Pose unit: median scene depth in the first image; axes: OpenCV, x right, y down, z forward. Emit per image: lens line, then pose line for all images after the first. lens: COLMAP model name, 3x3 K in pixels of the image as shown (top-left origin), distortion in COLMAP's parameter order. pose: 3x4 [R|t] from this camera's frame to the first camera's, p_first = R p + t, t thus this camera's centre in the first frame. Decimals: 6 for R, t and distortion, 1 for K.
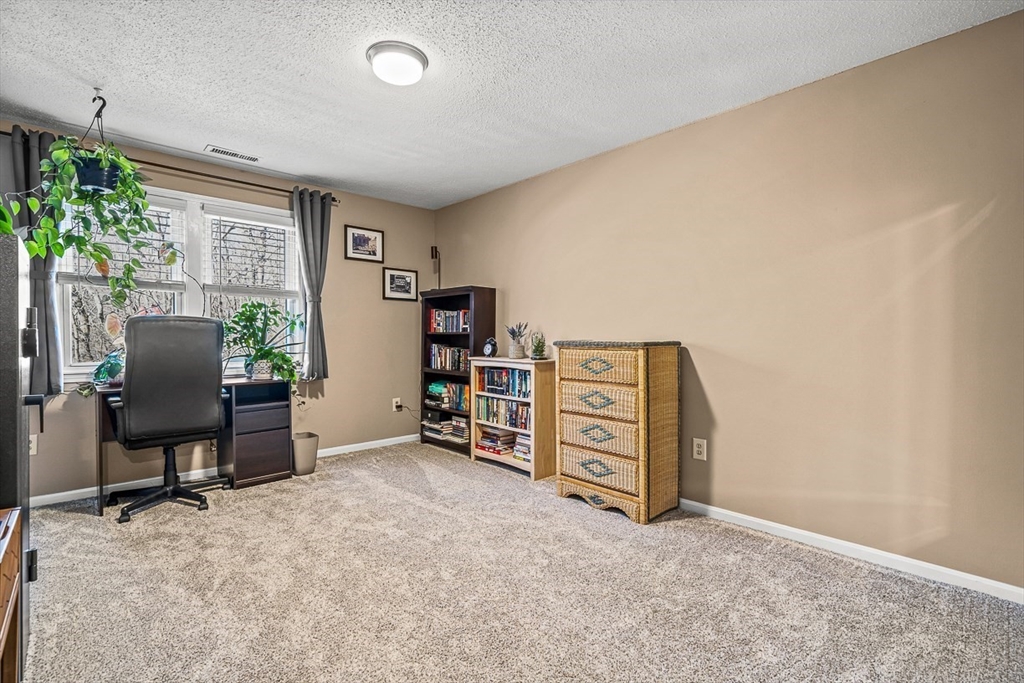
lens RADIAL K [[476.5, 0, 516.7], [0, 476.5, 341.6], [0, 0, 1]] dist [0.001028, 0.000331]
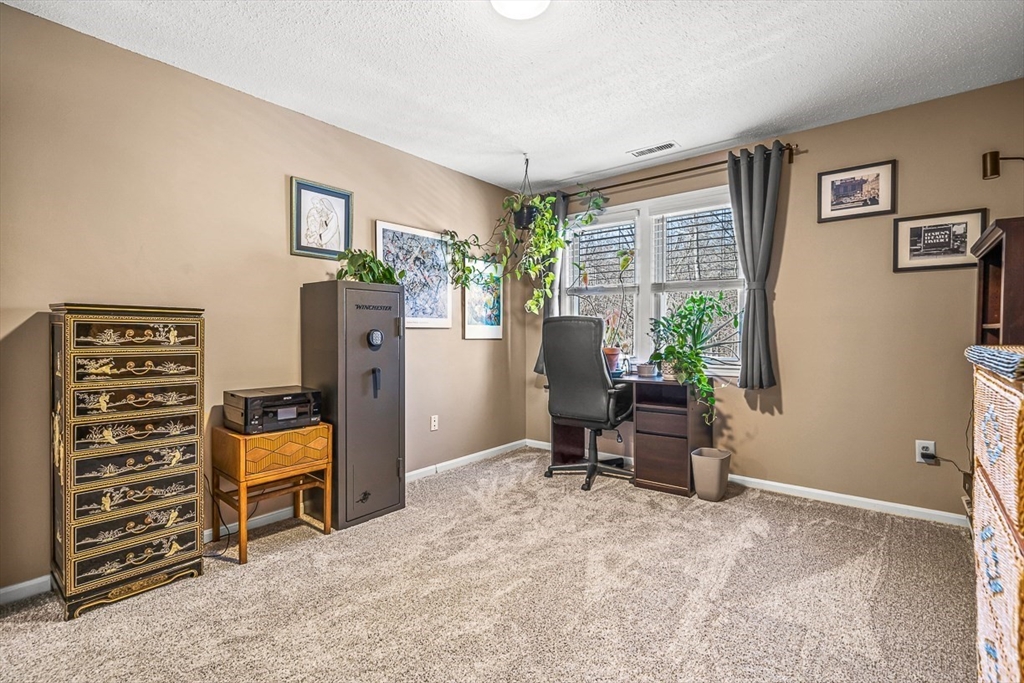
lens RADIAL K [[476.5, 0, 506.9], [0, 476.5, 339.6], [0, 0, 1]] dist [0.001028, 0.000331]
pose [[0.110659, 0.011790, -0.993789, 0.359844], [-0.009289, 0.999898, 0.010828, -0.007023], [0.993815, 0.008033, 0.110757, 0.591873]]
